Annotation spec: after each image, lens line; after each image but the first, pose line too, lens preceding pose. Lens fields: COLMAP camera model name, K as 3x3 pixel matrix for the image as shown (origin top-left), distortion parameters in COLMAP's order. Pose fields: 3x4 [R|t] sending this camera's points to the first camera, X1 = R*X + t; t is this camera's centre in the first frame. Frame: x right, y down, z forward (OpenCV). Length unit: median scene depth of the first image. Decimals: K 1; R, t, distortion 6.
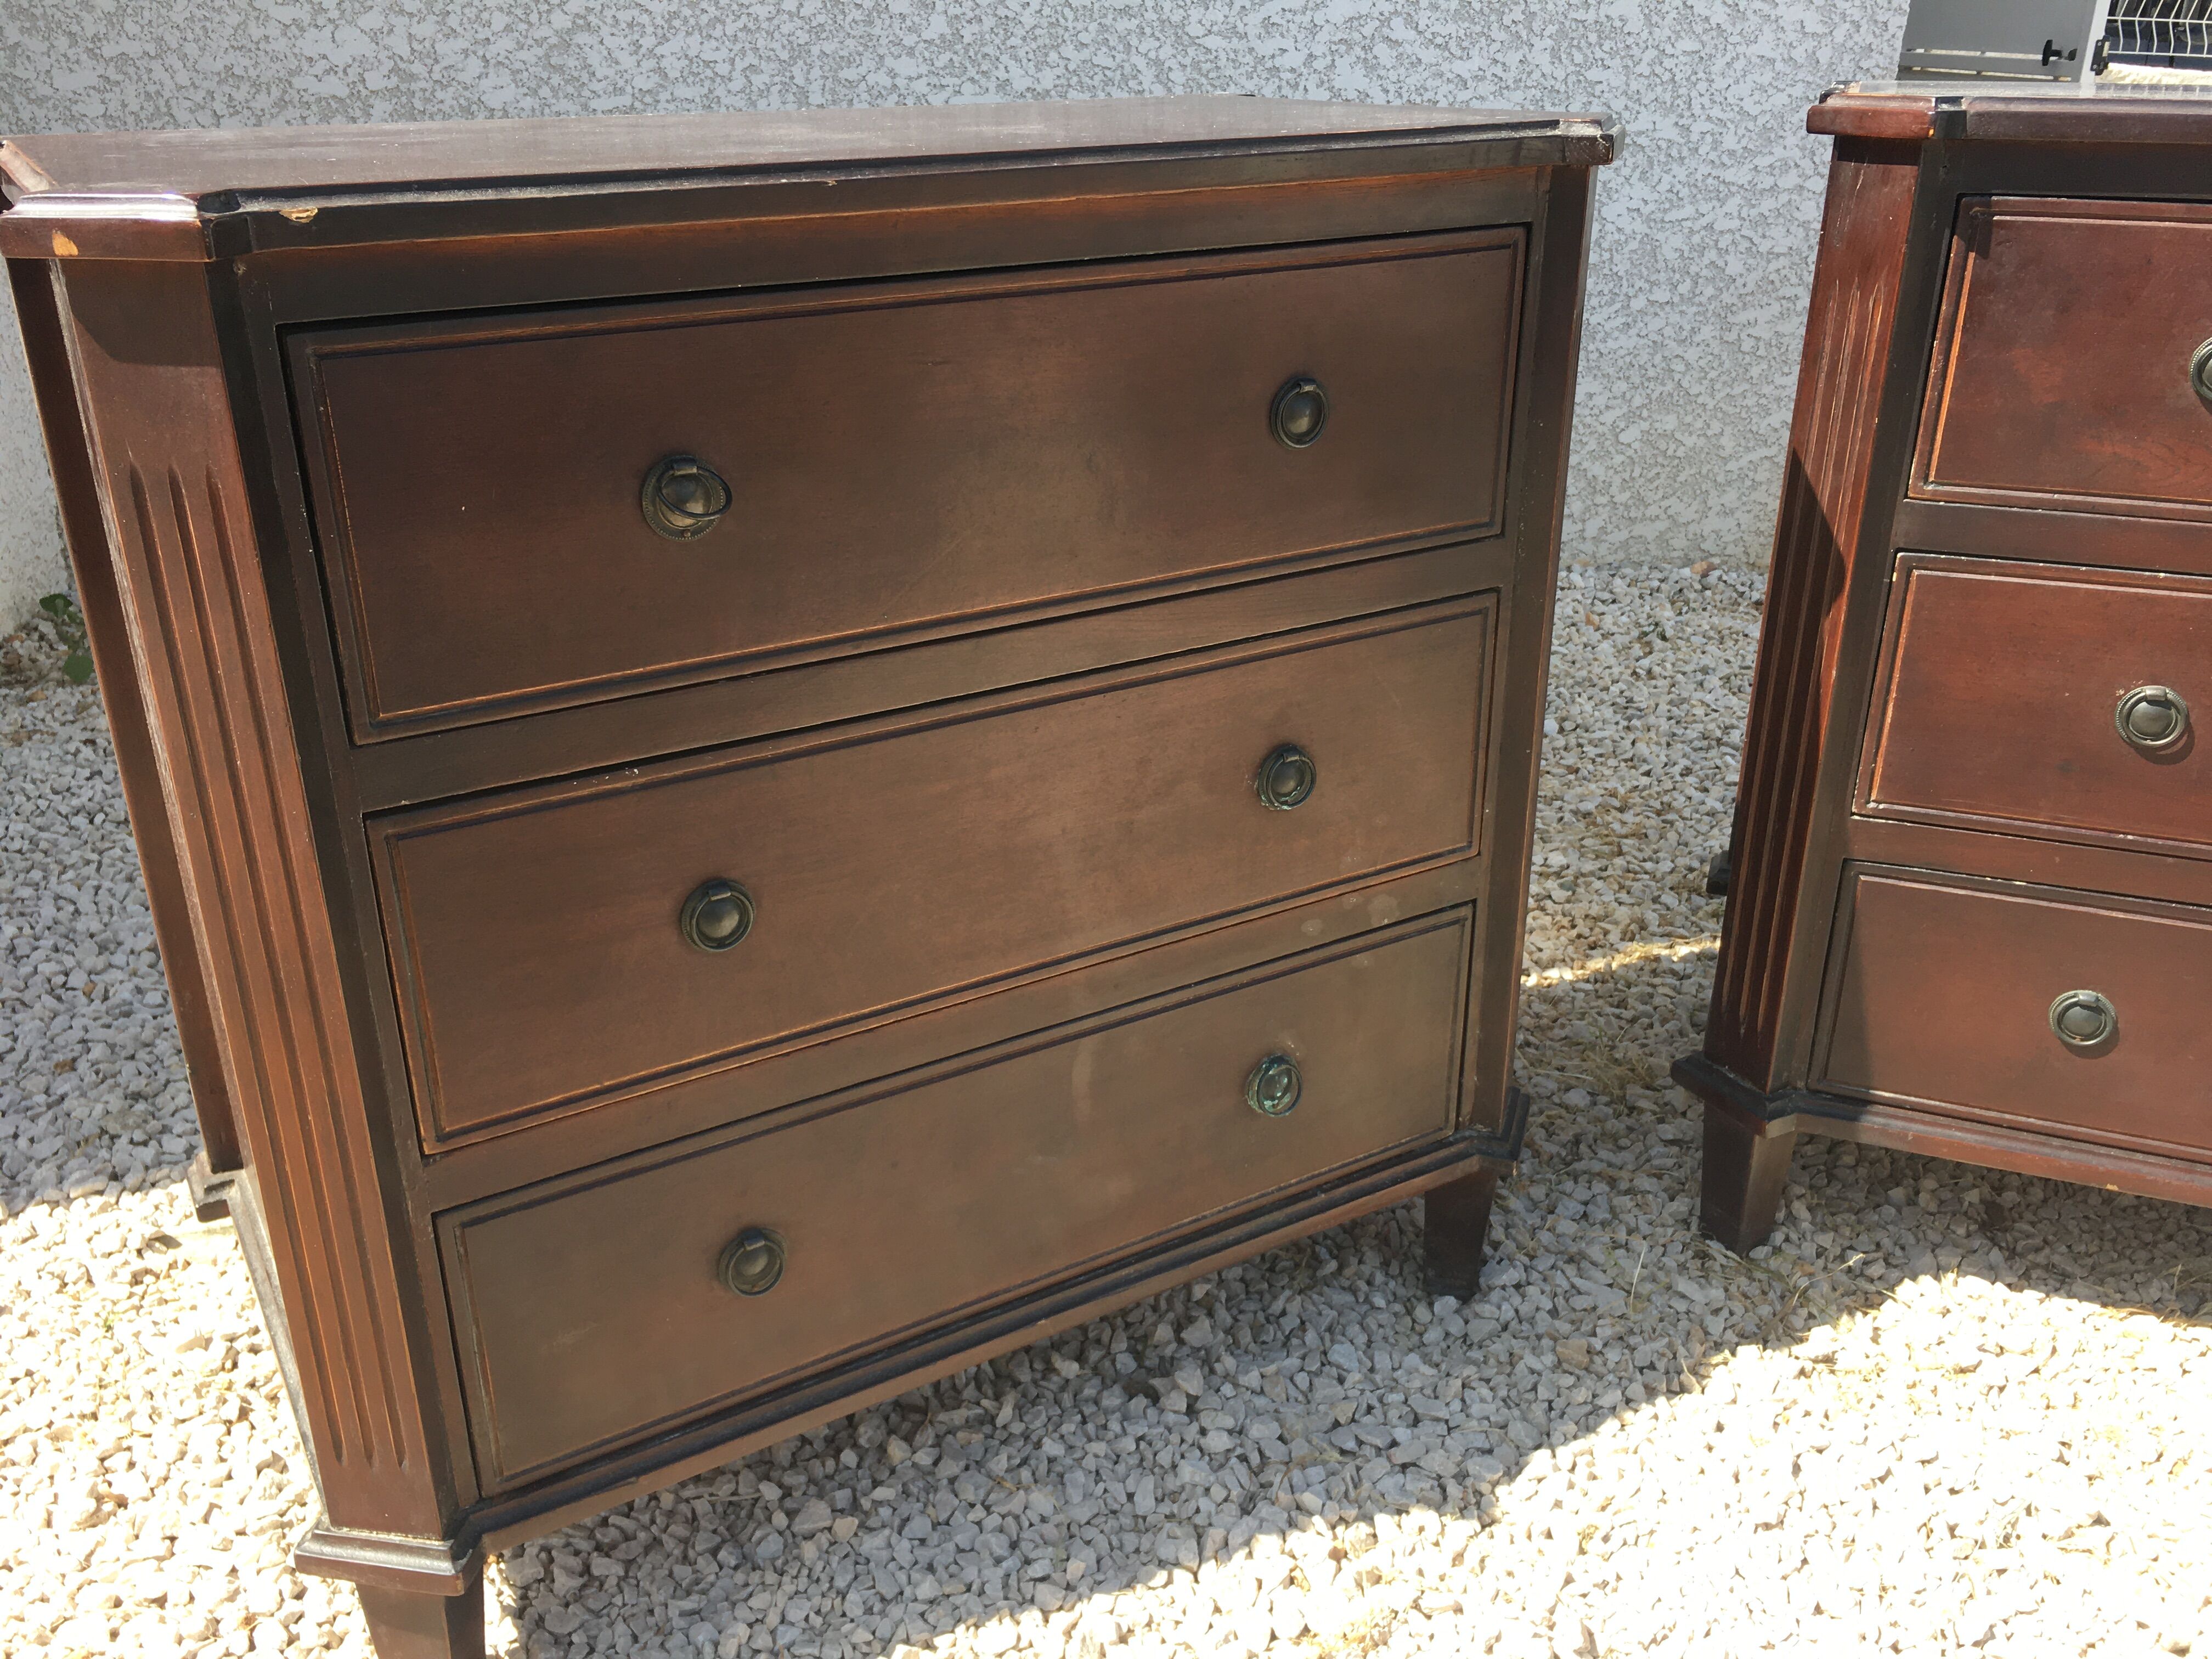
lens RADIAL K [[1870.7, 0, 1103.4], [0, 1870.7, 836.5], [0, 0, 1]] dist [0.053311, -0.073117]
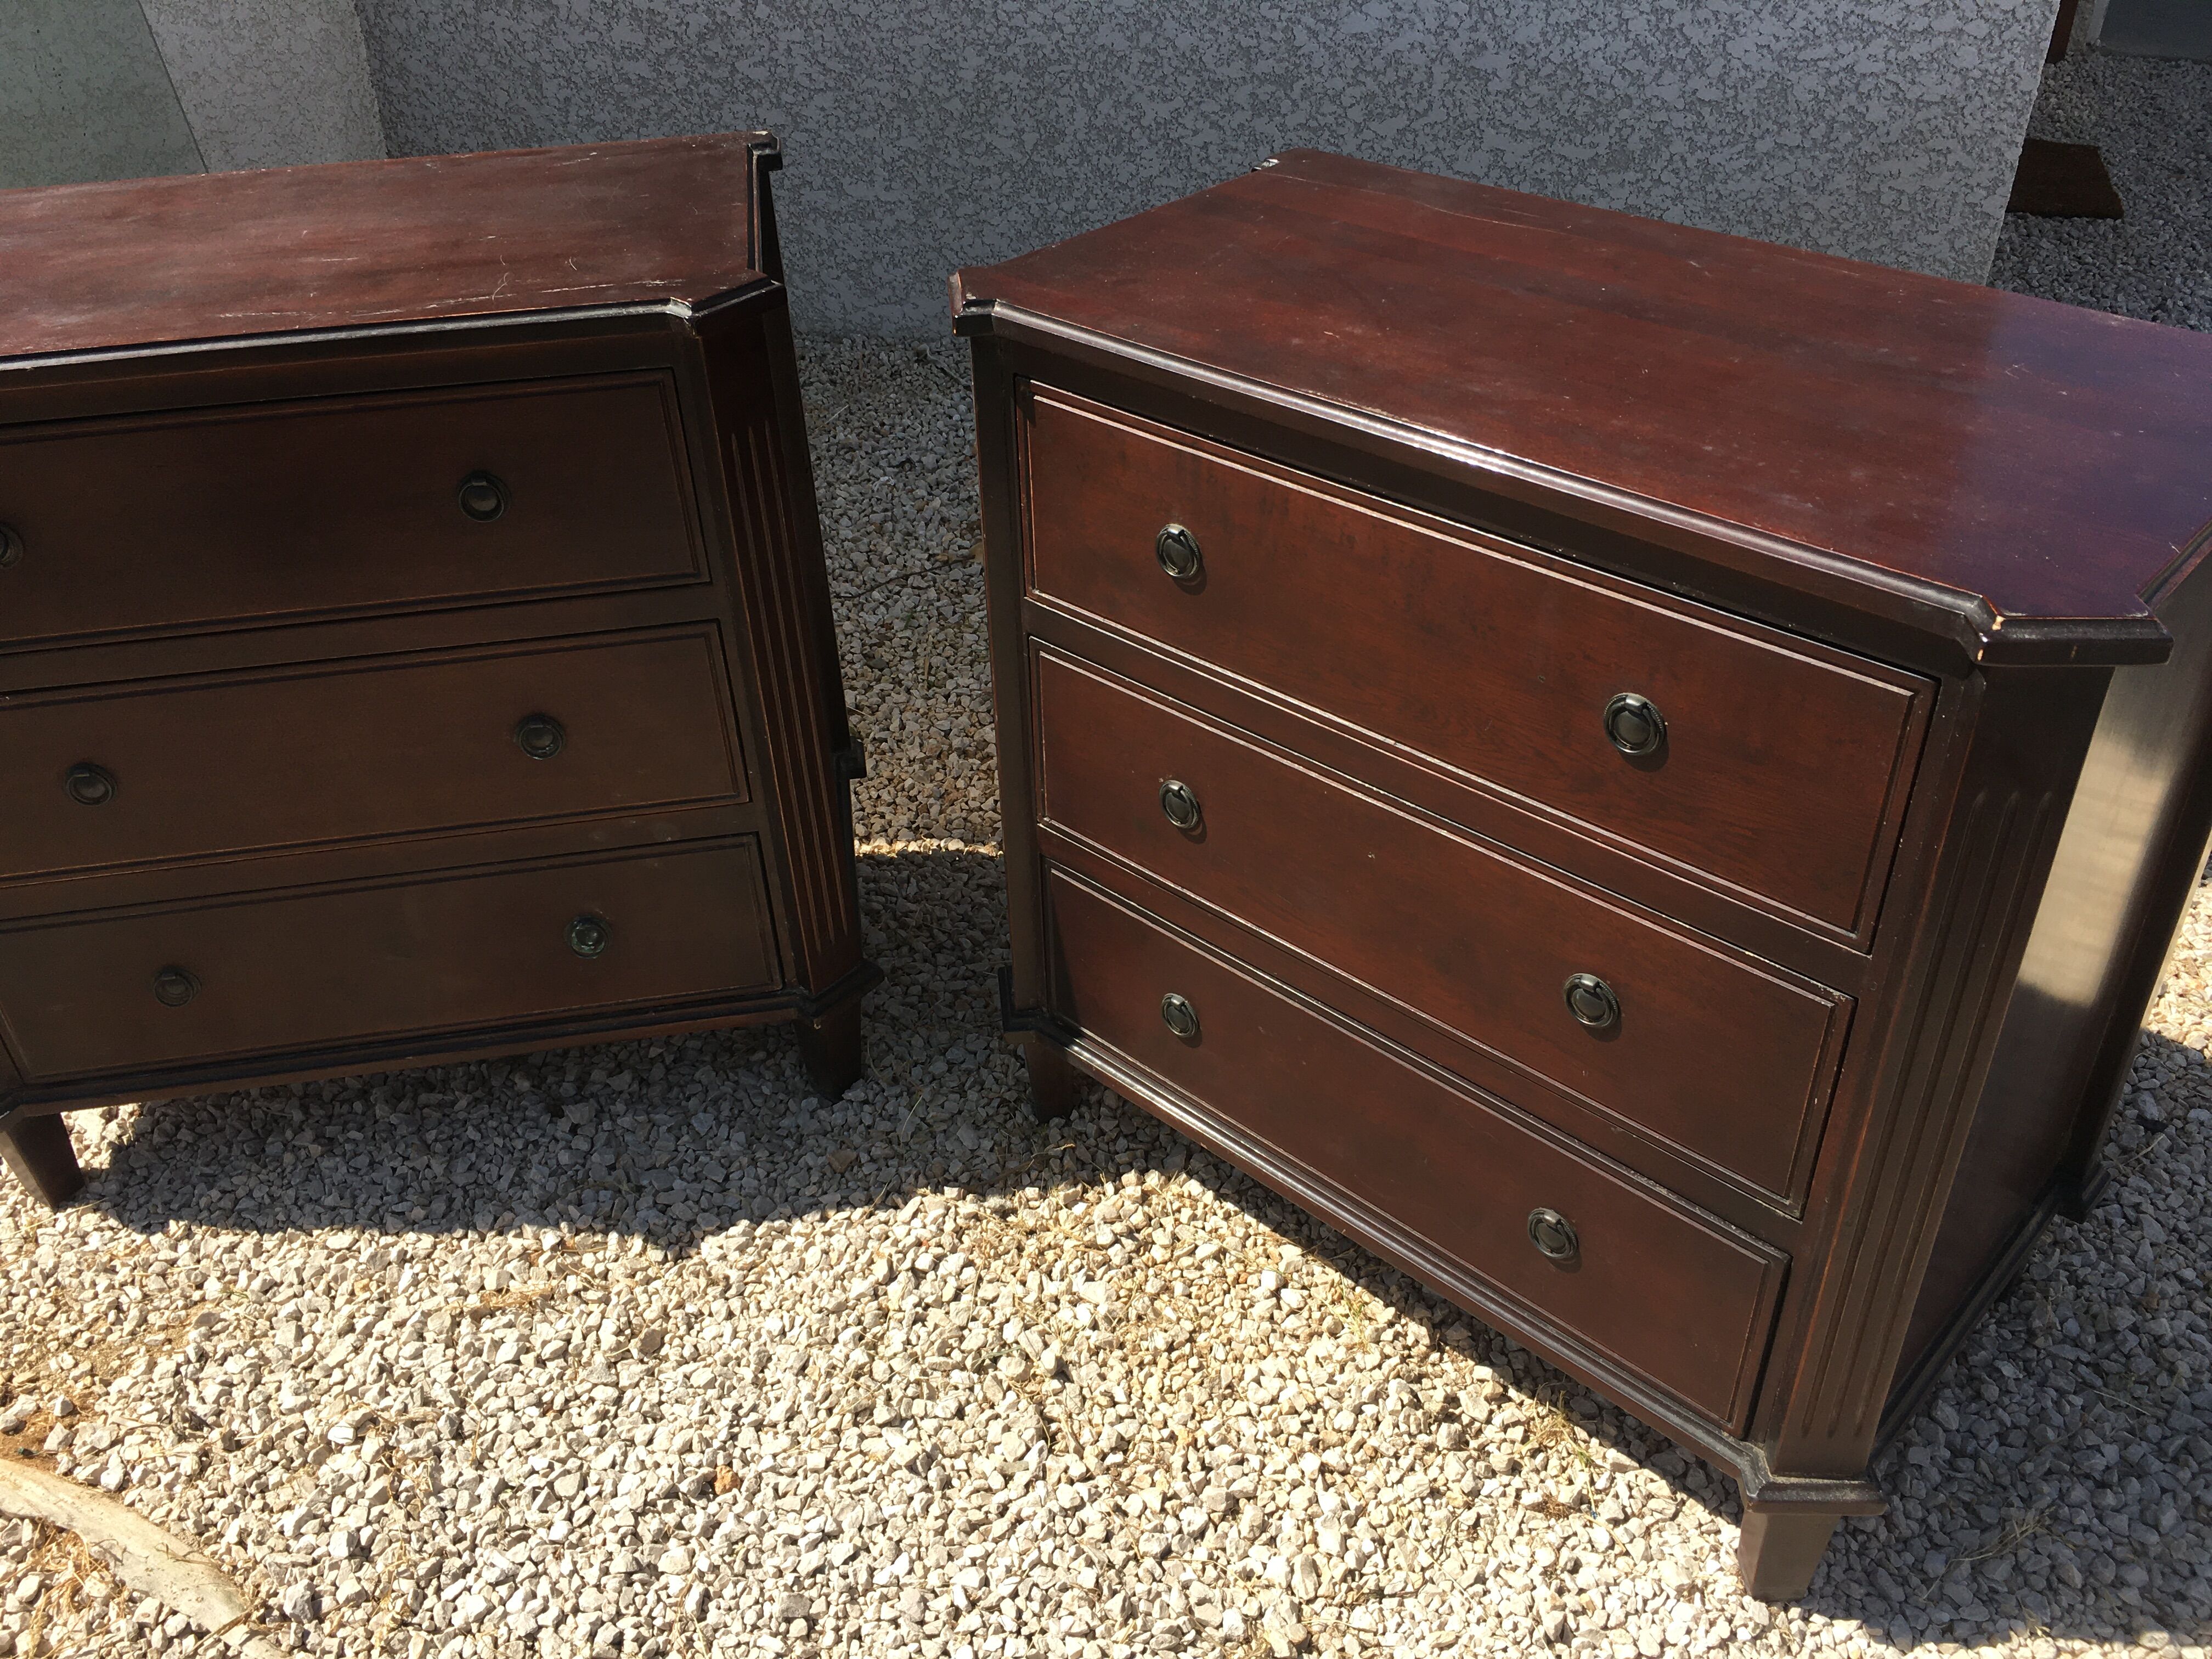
lens RADIAL K [[1870.7, 0, 1106.3], [0, 1870.7, 826.7], [0, 0, 1]] dist [0.053311, -0.073117]
pose [[0.922782, 0.198168, -0.330458, 0.396287], [-0.125193, 0.965280, 0.229262, -0.140242], [0.364417, -0.170187, 0.915552, -0.059313]]
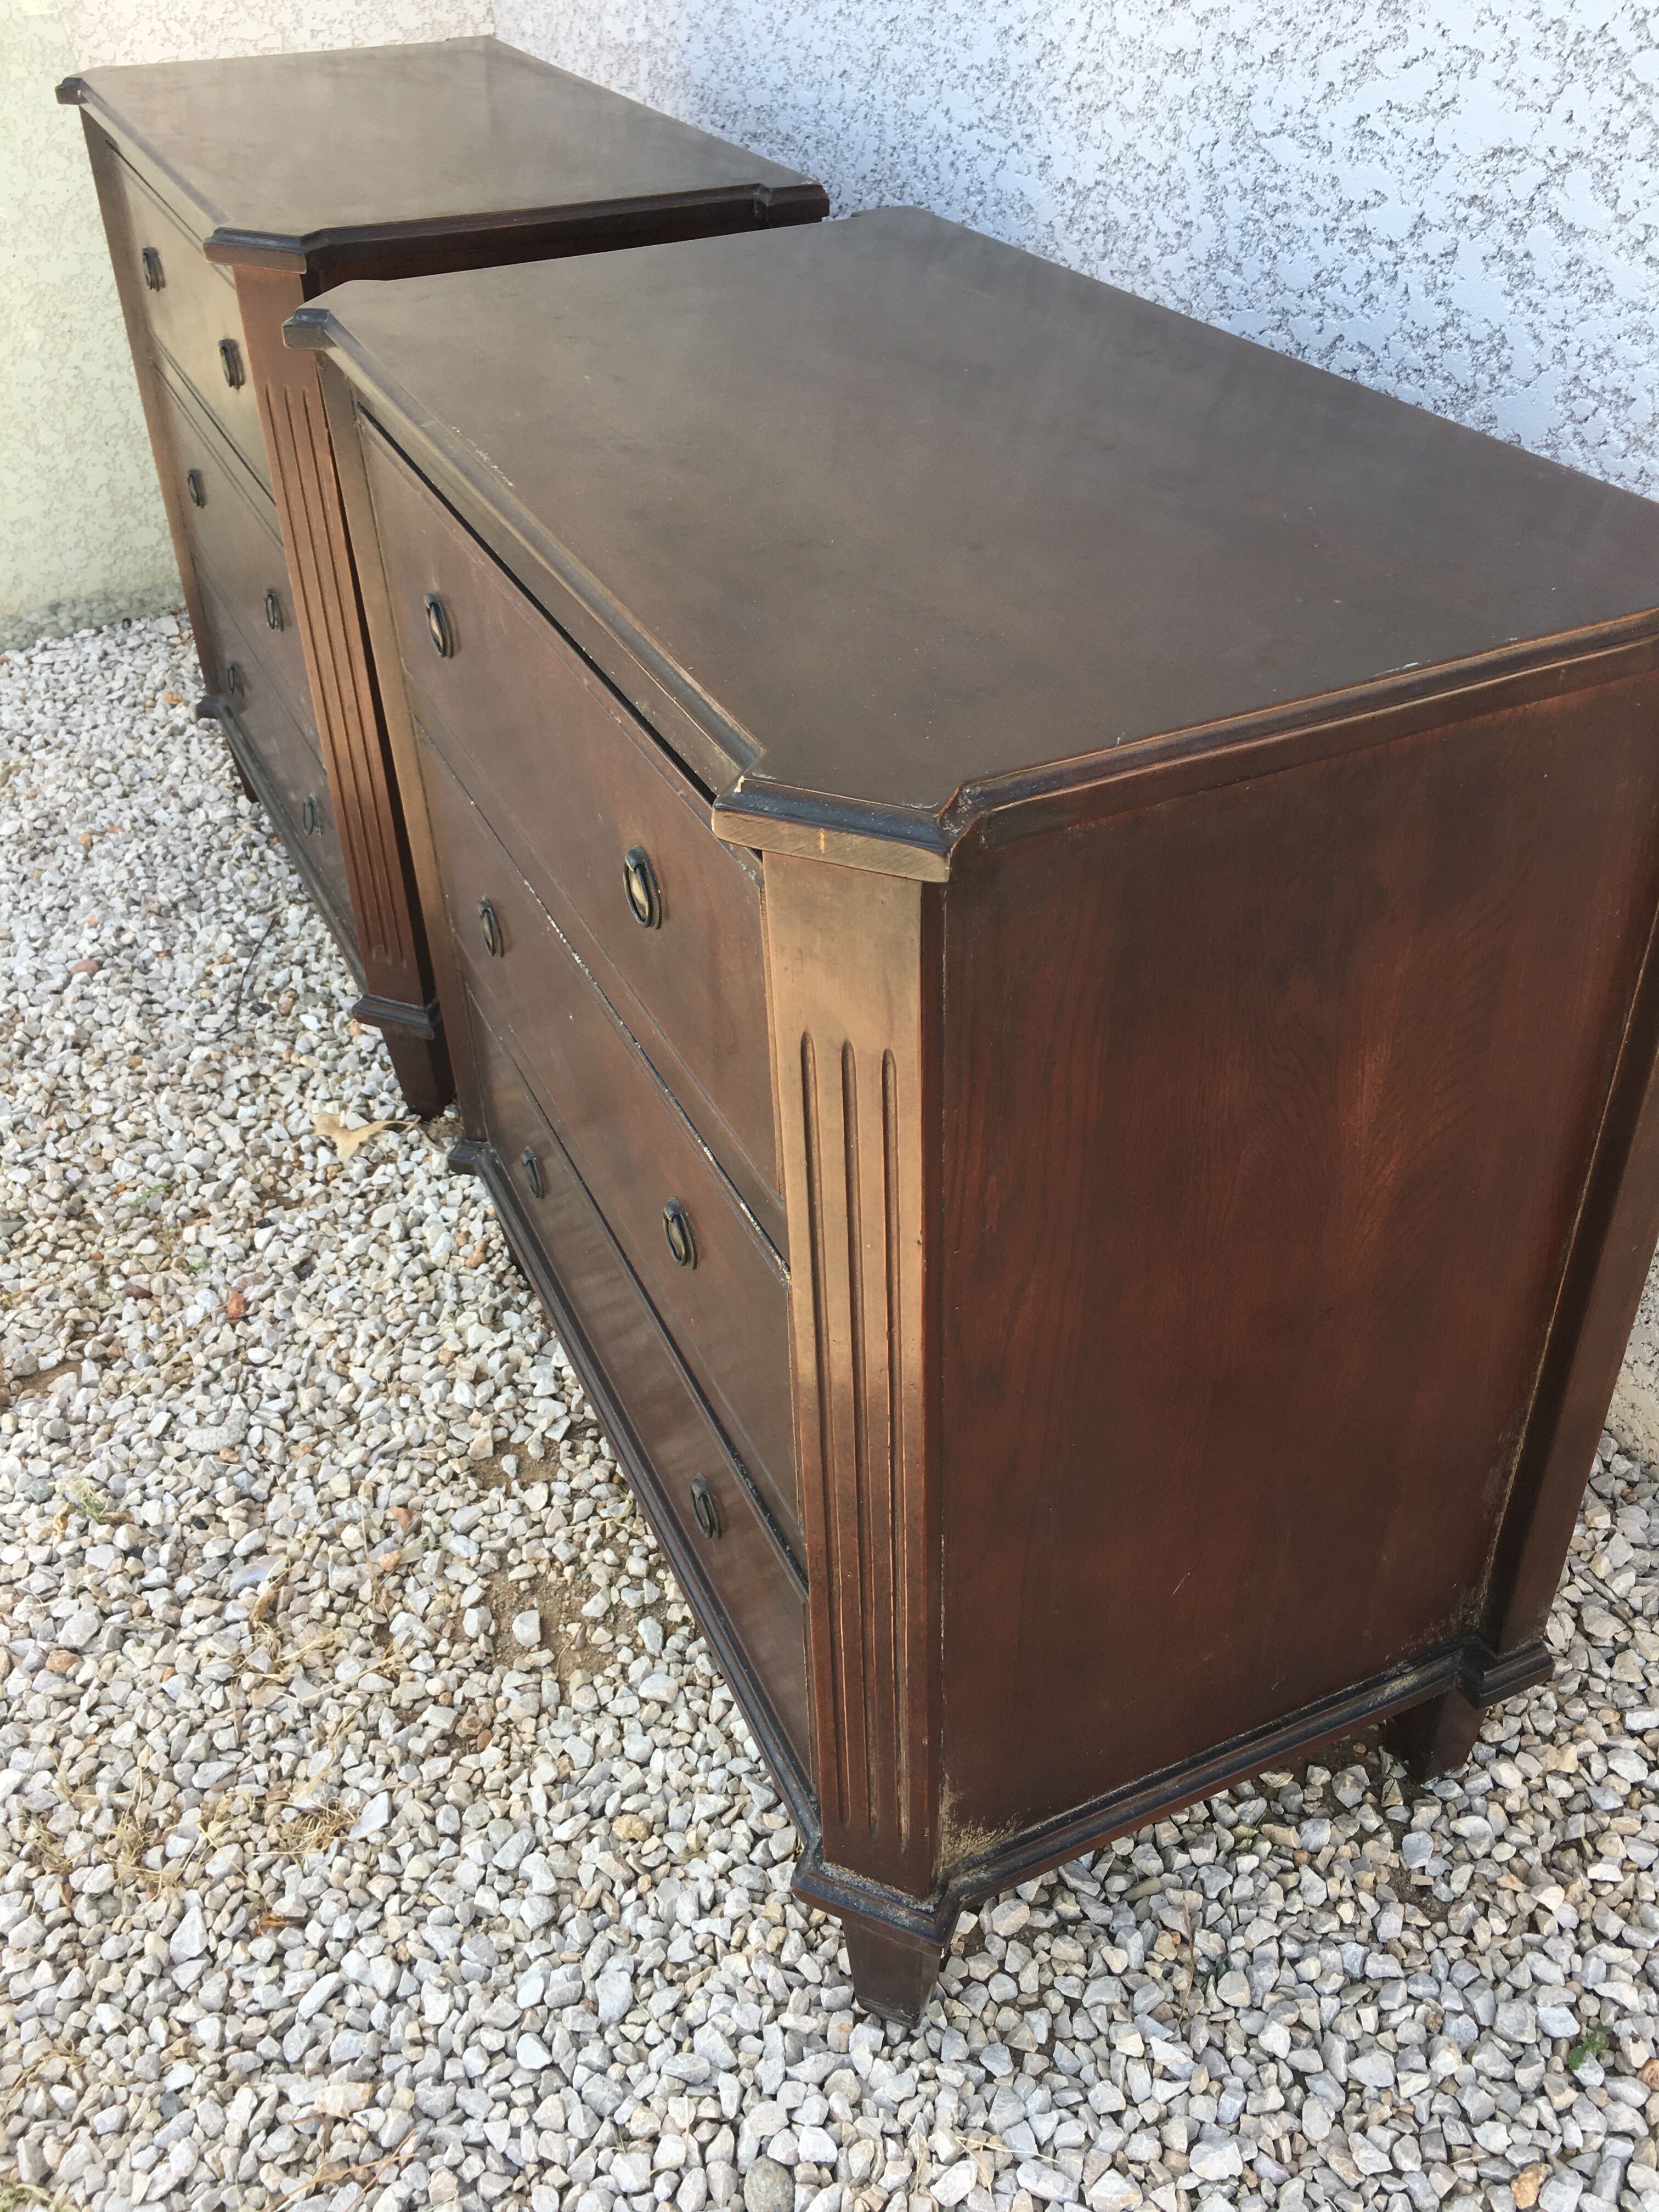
lens RADIAL K [[1870.7, 0, 832.3], [0, 1870.7, 1106.9], [0, 0, 1]] dist [0.053311, -0.073117]
pose [[0.369635, 0.555820, -0.744603, 0.508693], [-0.336202, 0.827066, 0.450478, -0.400446], [0.866221, 0.083825, 0.492580, 0.689945]]
